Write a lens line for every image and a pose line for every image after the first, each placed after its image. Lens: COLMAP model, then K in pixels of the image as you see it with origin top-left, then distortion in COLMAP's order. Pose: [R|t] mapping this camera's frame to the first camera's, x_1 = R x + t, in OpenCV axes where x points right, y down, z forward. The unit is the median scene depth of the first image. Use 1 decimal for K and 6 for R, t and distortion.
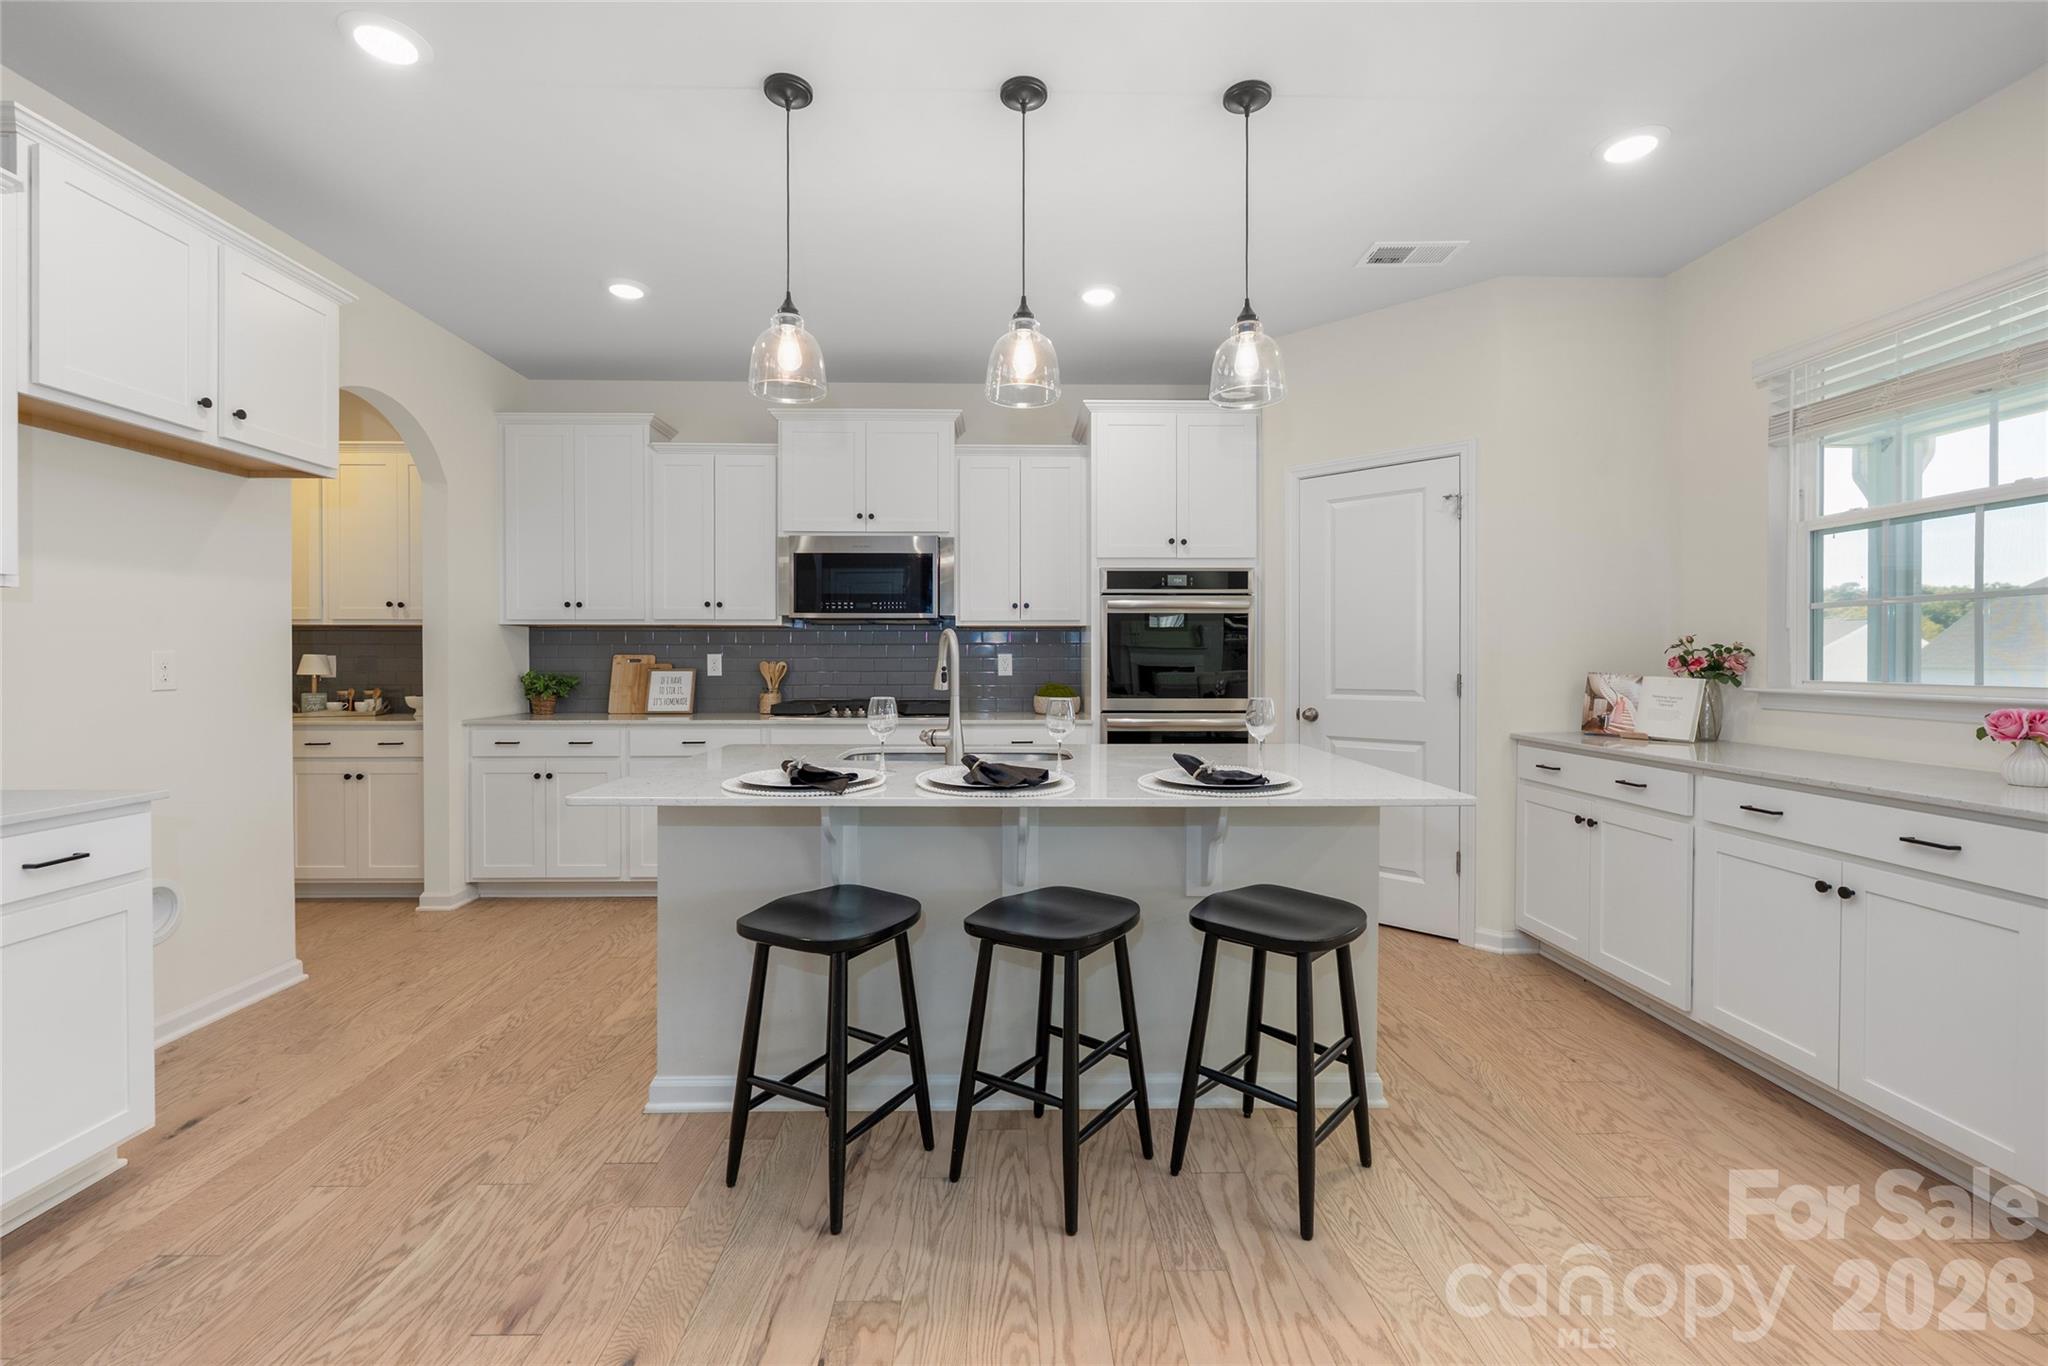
lens RADIAL K [[859.4, 0, 1019.3], [0, 859.4, 664.4], [0, 0, 1]] dist [-0.006549, -0.000351]
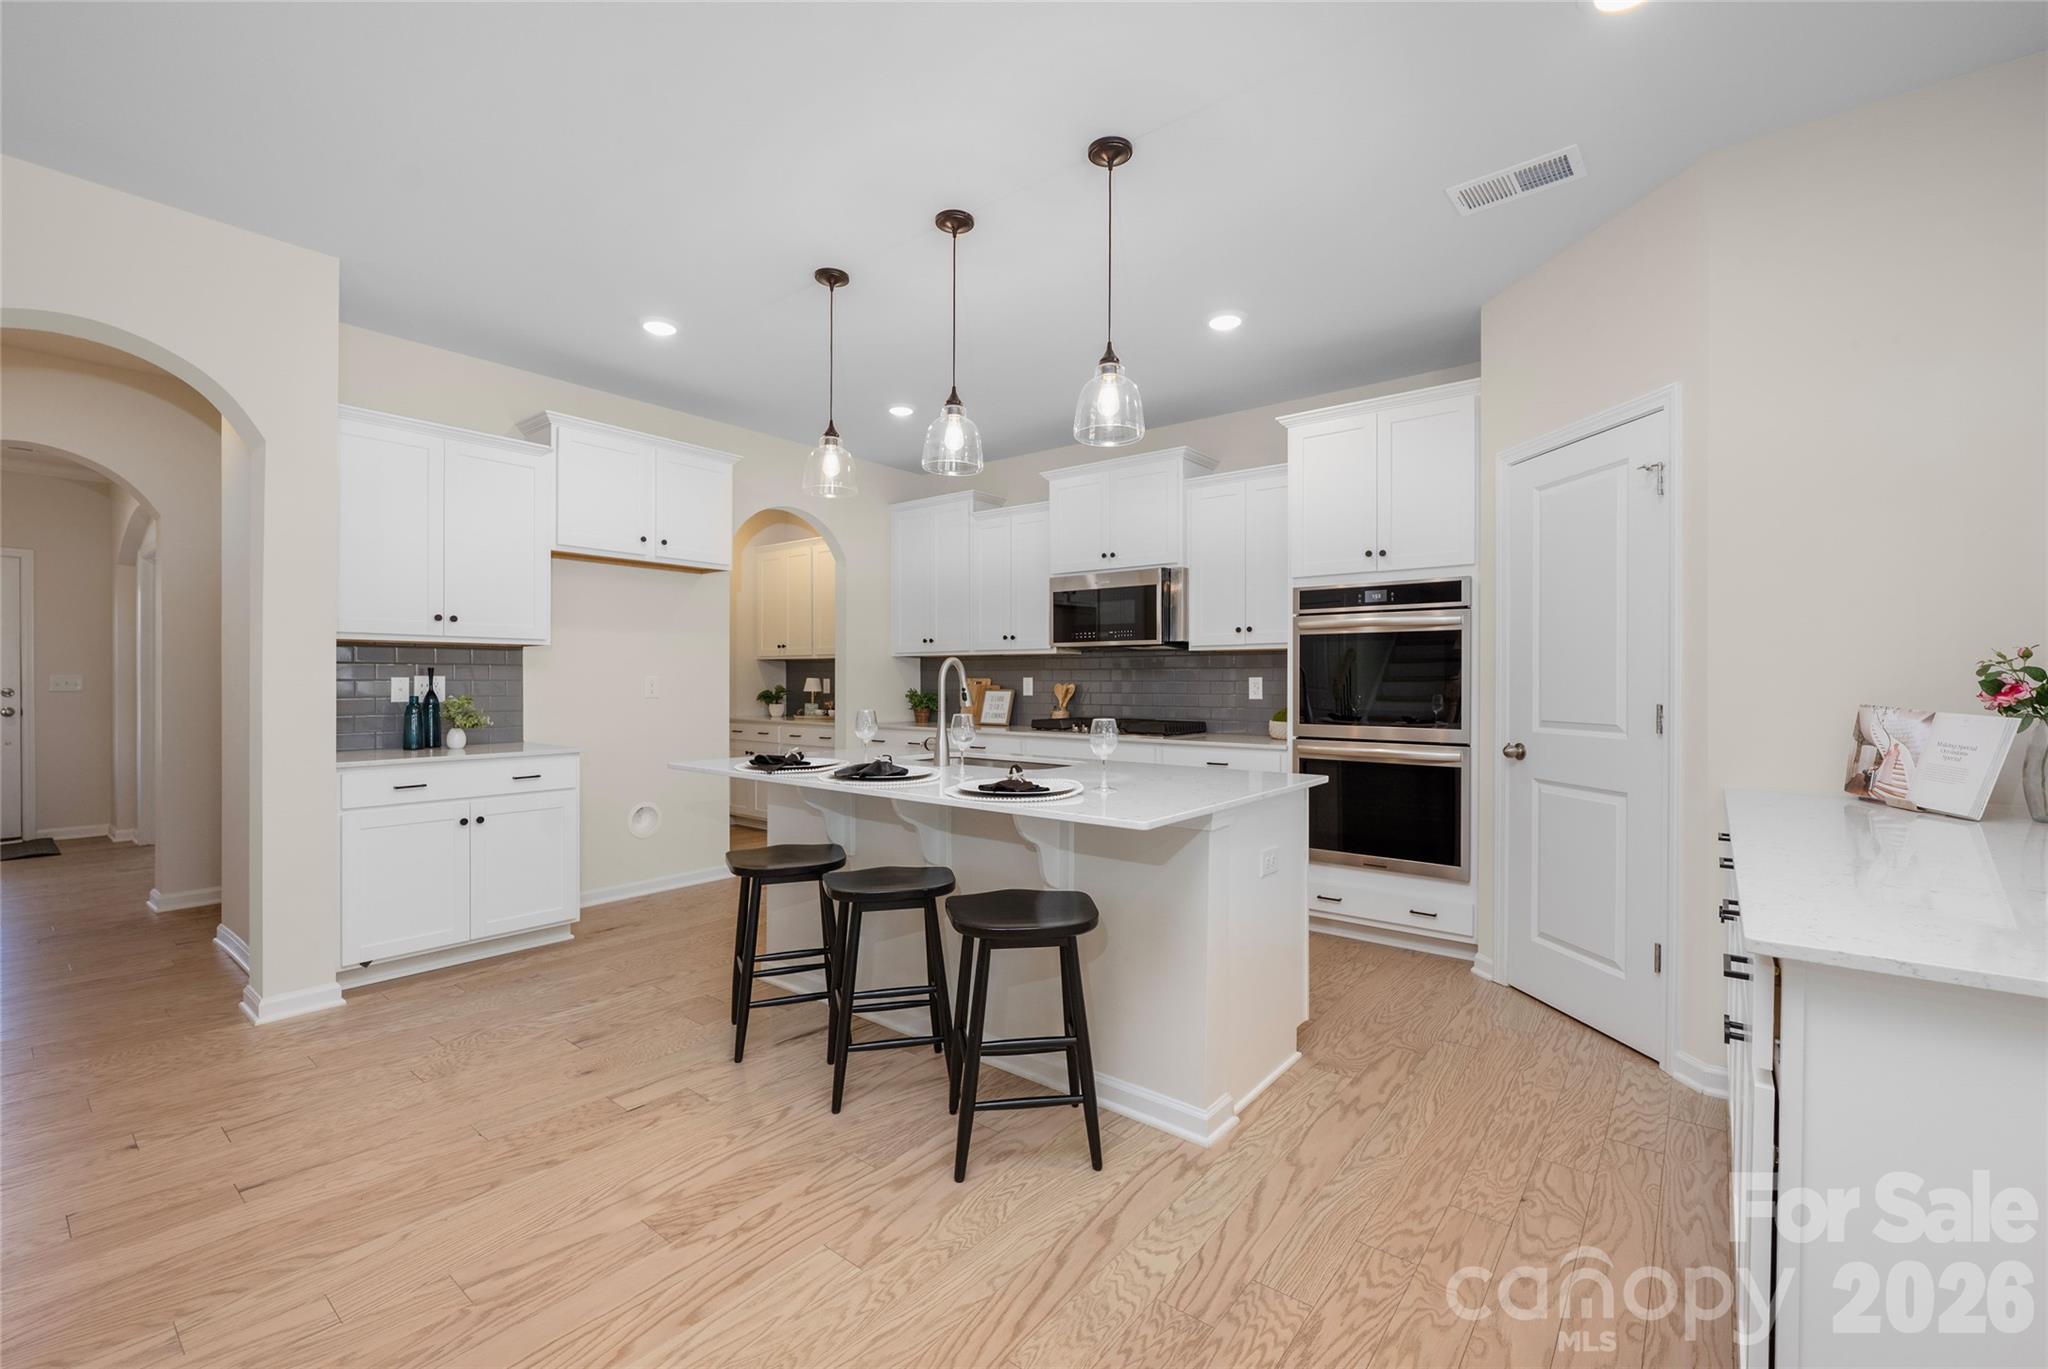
lens RADIAL K [[859.4, 0, 1024.4], [0, 859.4, 689.8], [0, 0, 1]] dist [-0.006549, -0.000351]
pose [[0.769557, 0.008339, -0.638524, 0.478170], [-0.006554, 0.999965, 0.005160, -0.001233], [0.638545, 0.000213, 0.769585, 0.067338]]
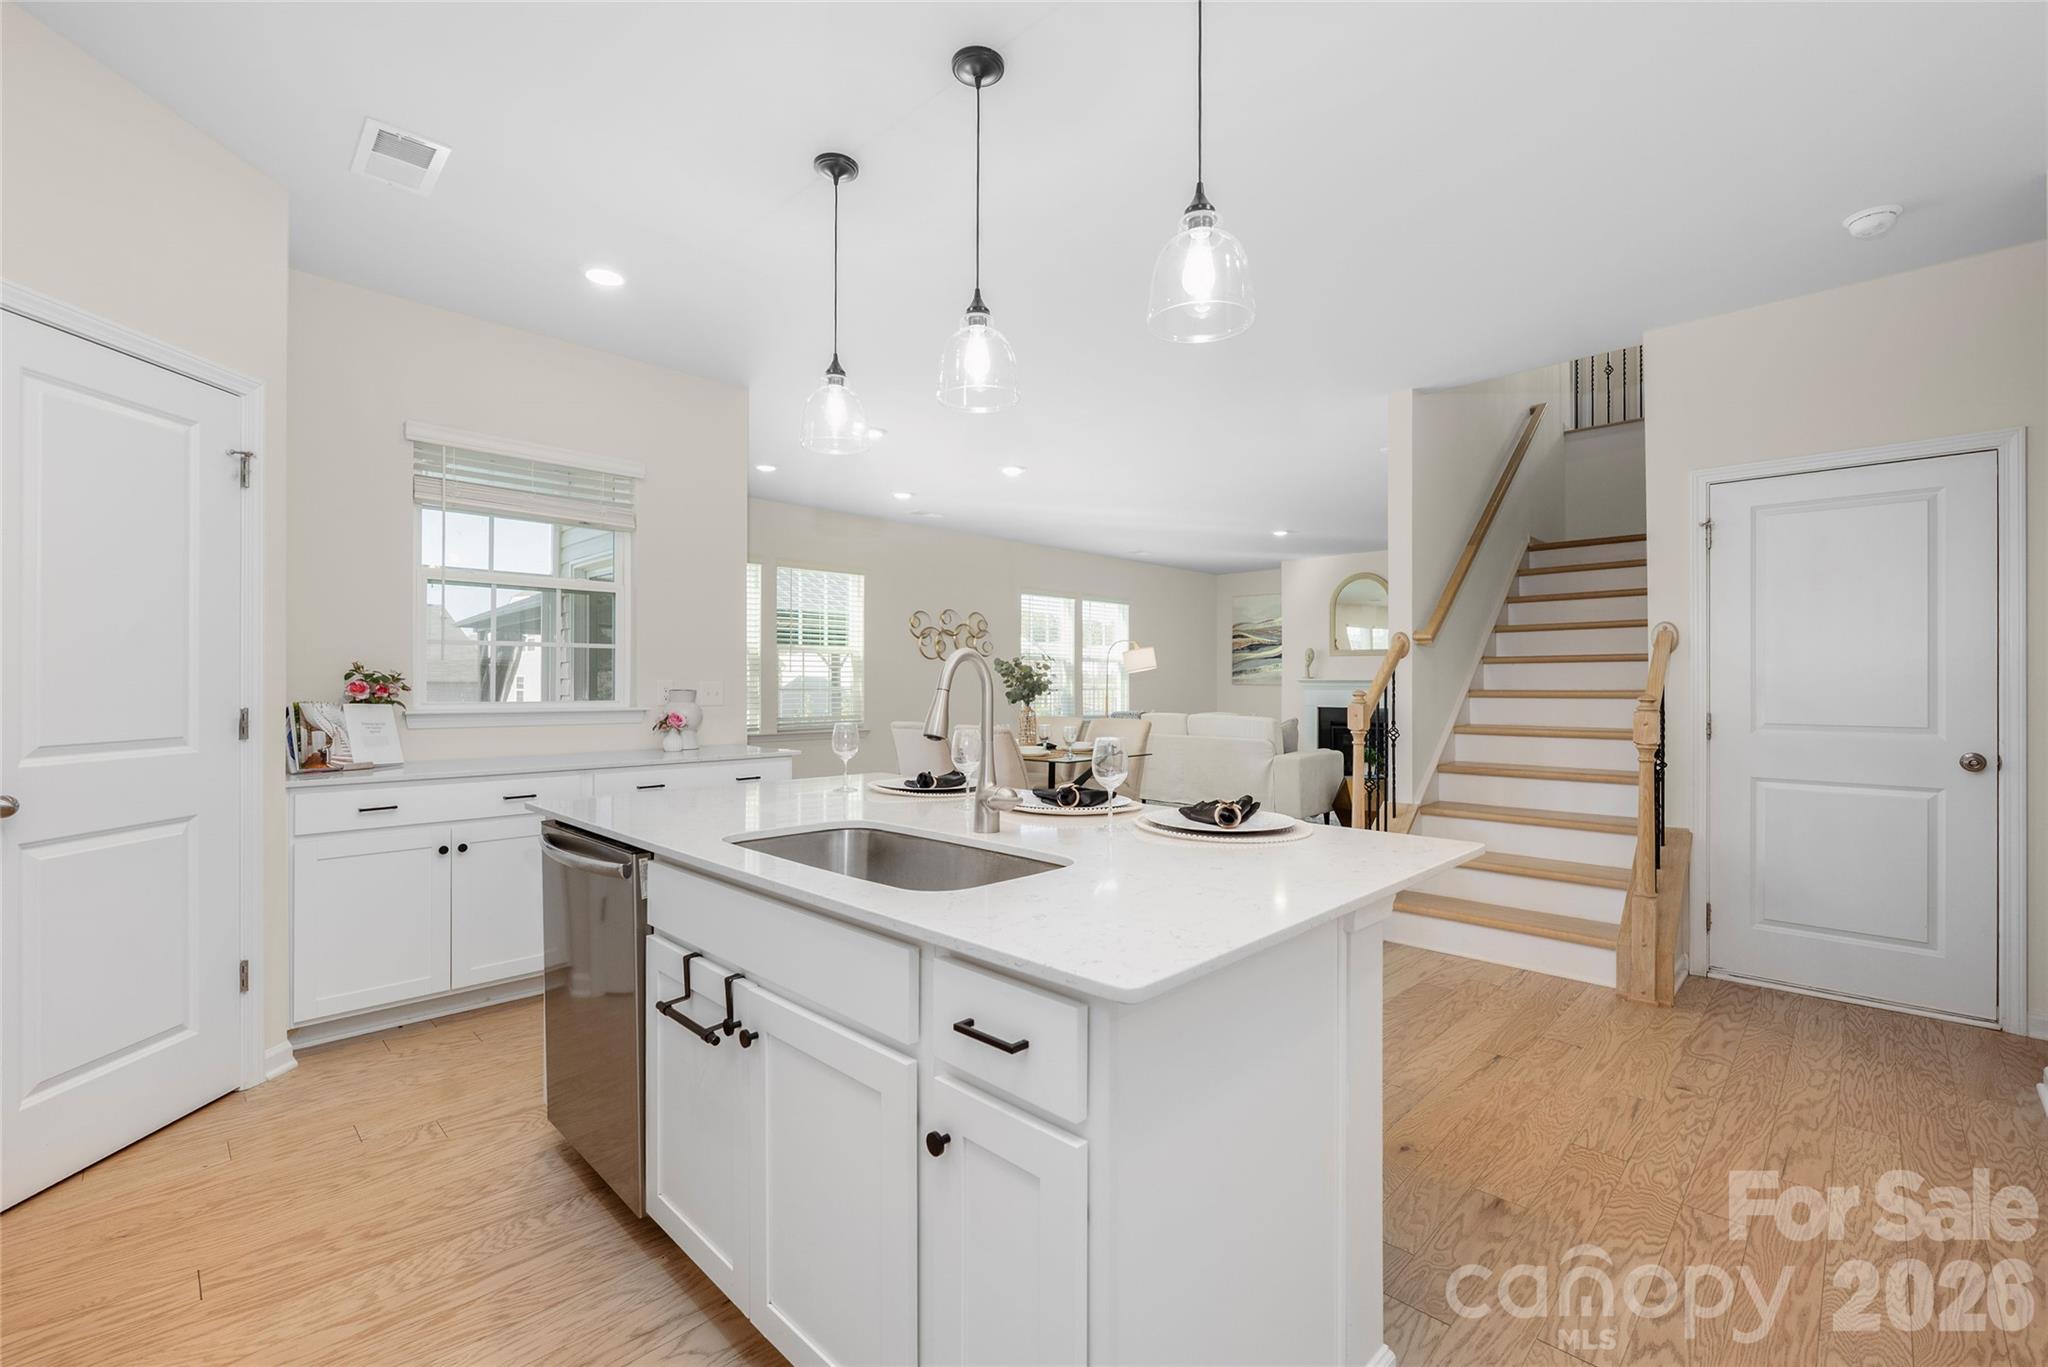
lens RADIAL K [[859.4, 0, 1017.7], [0, 859.4, 686.9], [0, 0, 1]] dist [-0.006549, -0.000351]
pose [[-0.697201, -0.006725, 0.716844, -0.367552], [0.002073, 0.999933, 0.011398, -0.011182], [-0.716873, 0.009433, -0.697140, 0.878373]]
